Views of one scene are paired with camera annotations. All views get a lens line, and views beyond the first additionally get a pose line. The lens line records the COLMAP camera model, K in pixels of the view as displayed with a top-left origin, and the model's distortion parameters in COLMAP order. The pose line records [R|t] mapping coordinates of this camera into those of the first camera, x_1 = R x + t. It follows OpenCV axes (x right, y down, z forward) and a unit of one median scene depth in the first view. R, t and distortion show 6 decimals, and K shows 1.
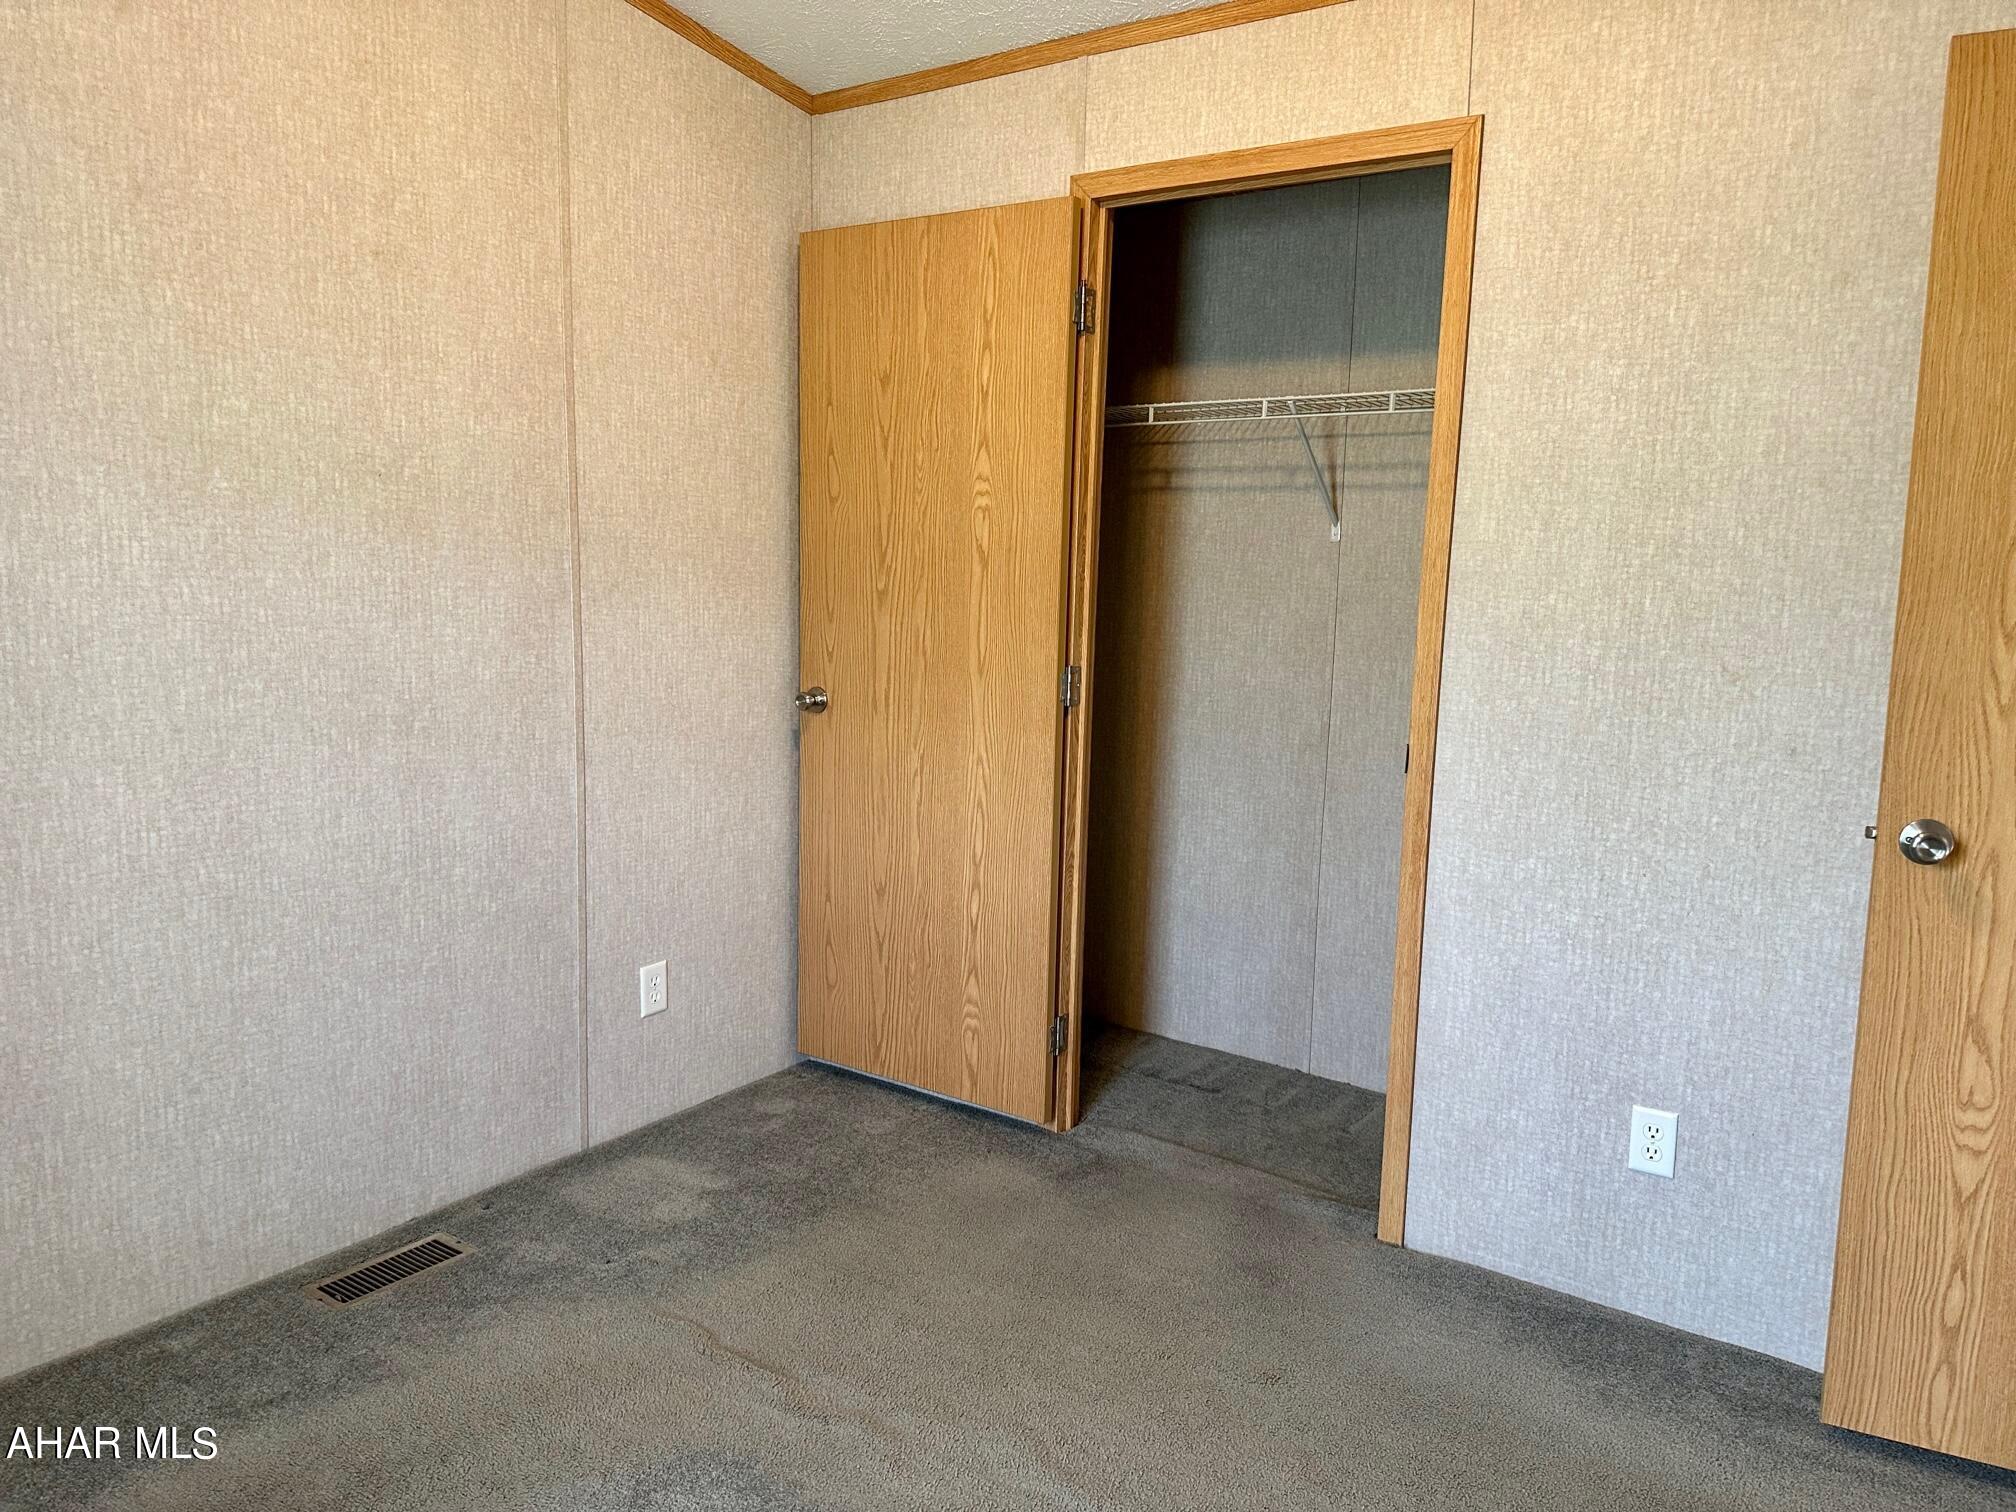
lens RADIAL K [[1408.9, 0, 1030.1], [0, 1408.9, 754.7], [0, 0, 1]] dist [0.096799, -0.105844]
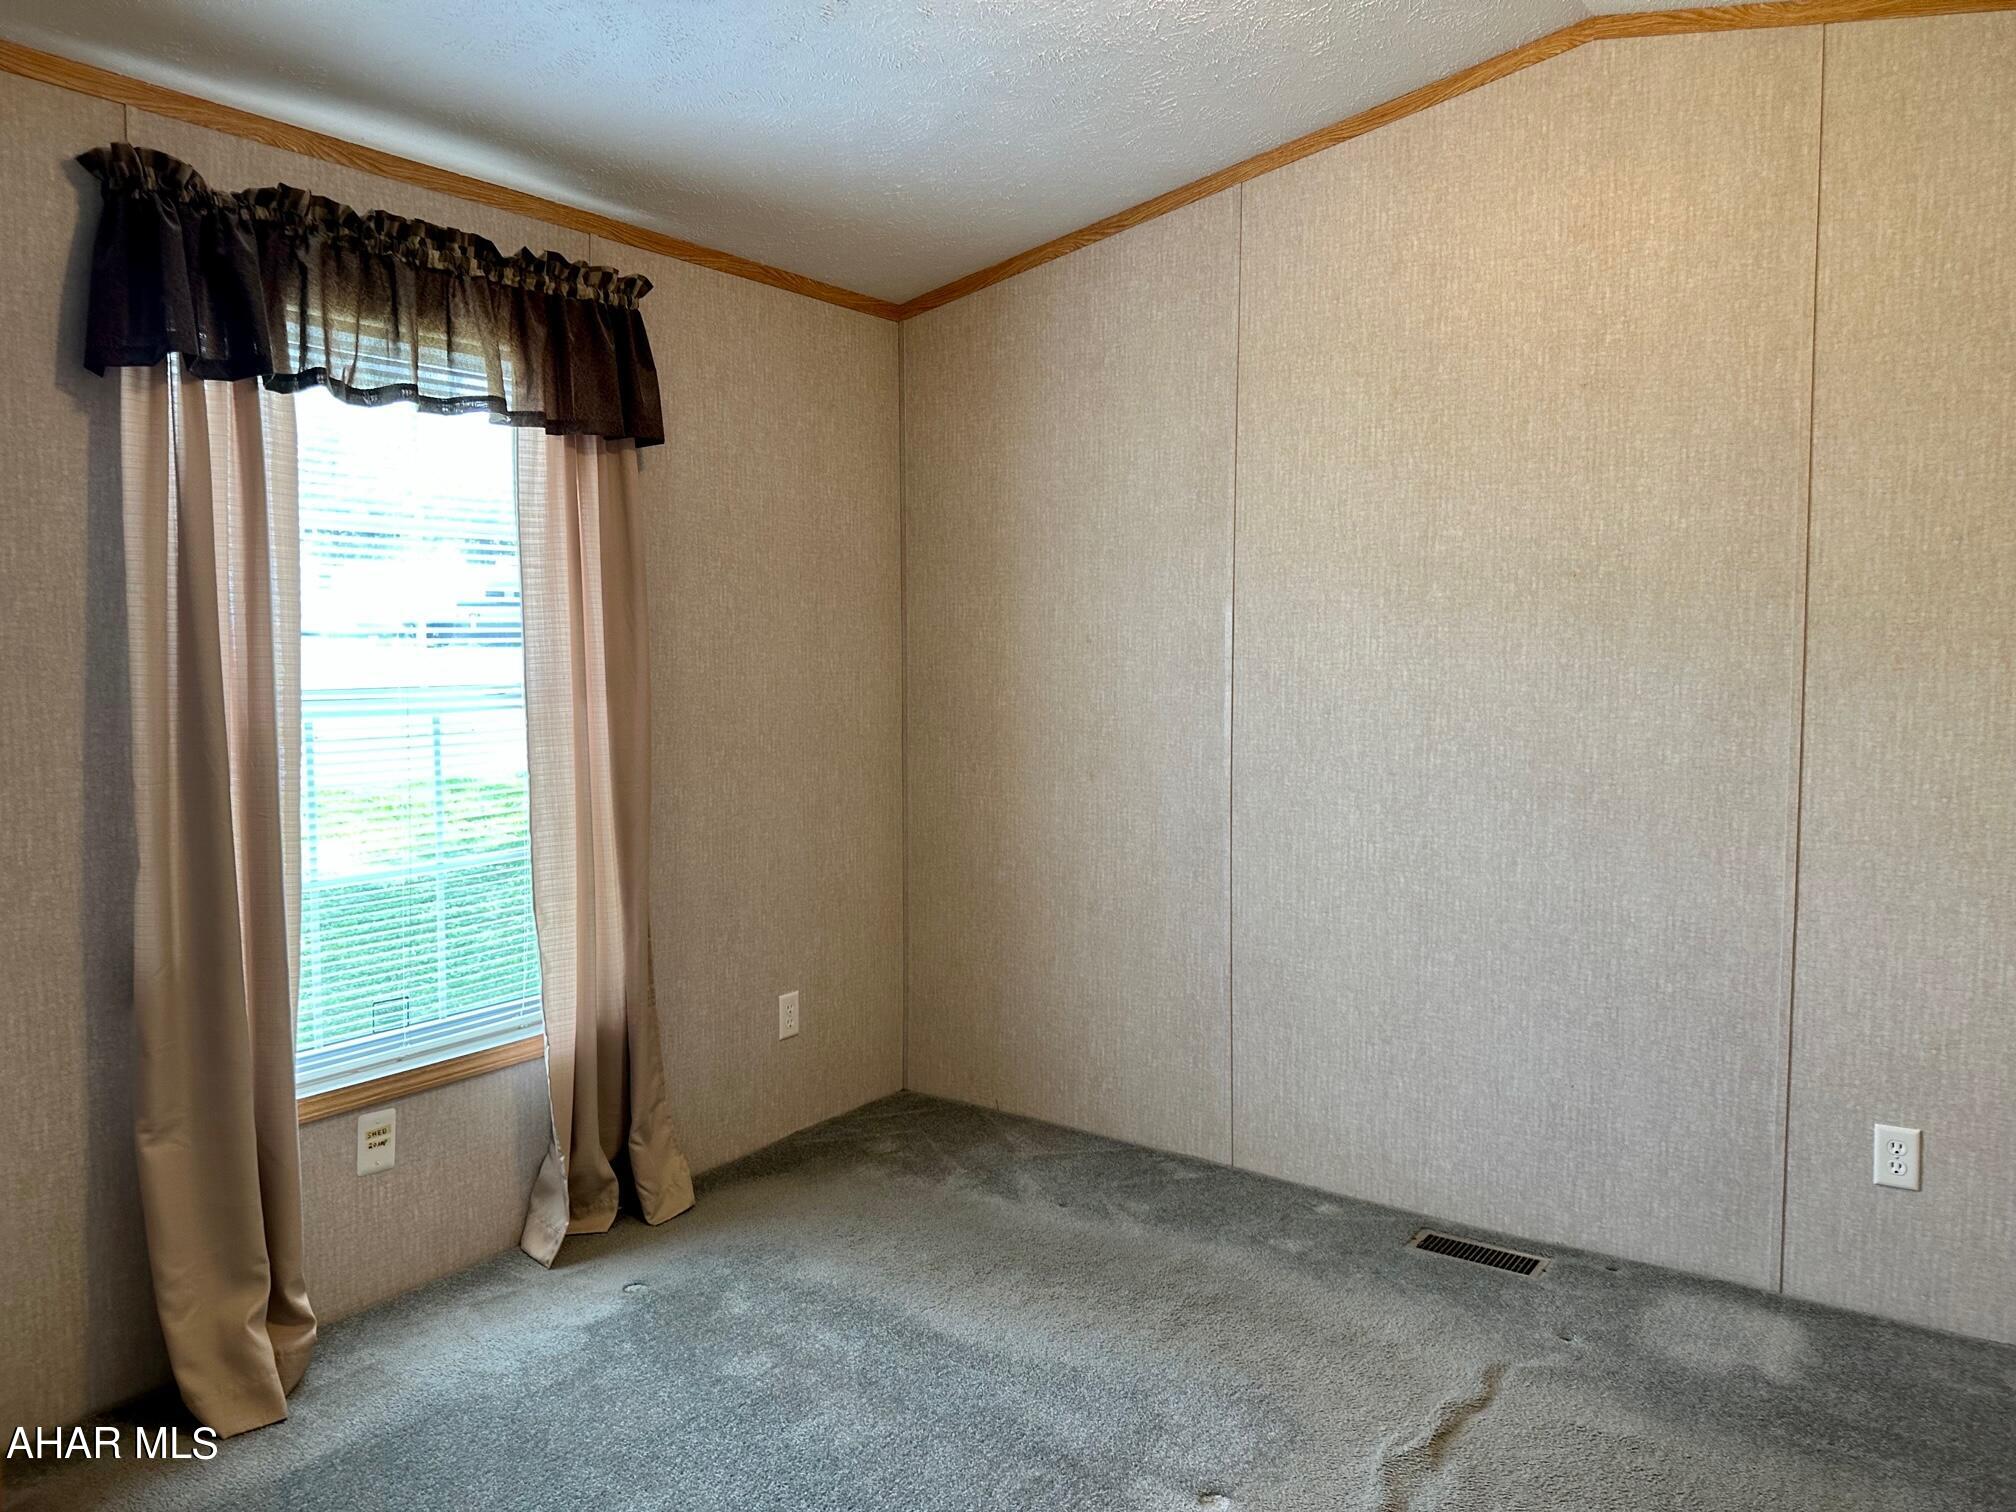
lens RADIAL K [[1412.4, 0, 1011.3], [0, 1412.4, 771.8], [0, 0, 1]] dist [0.101803, -0.147093]
pose [[0.010882, 0.057063, -0.998311, 0.749596], [-0.142396, 0.988284, 0.054938, -0.041015], [0.989750, 0.141558, 0.018880, 0.596319]]
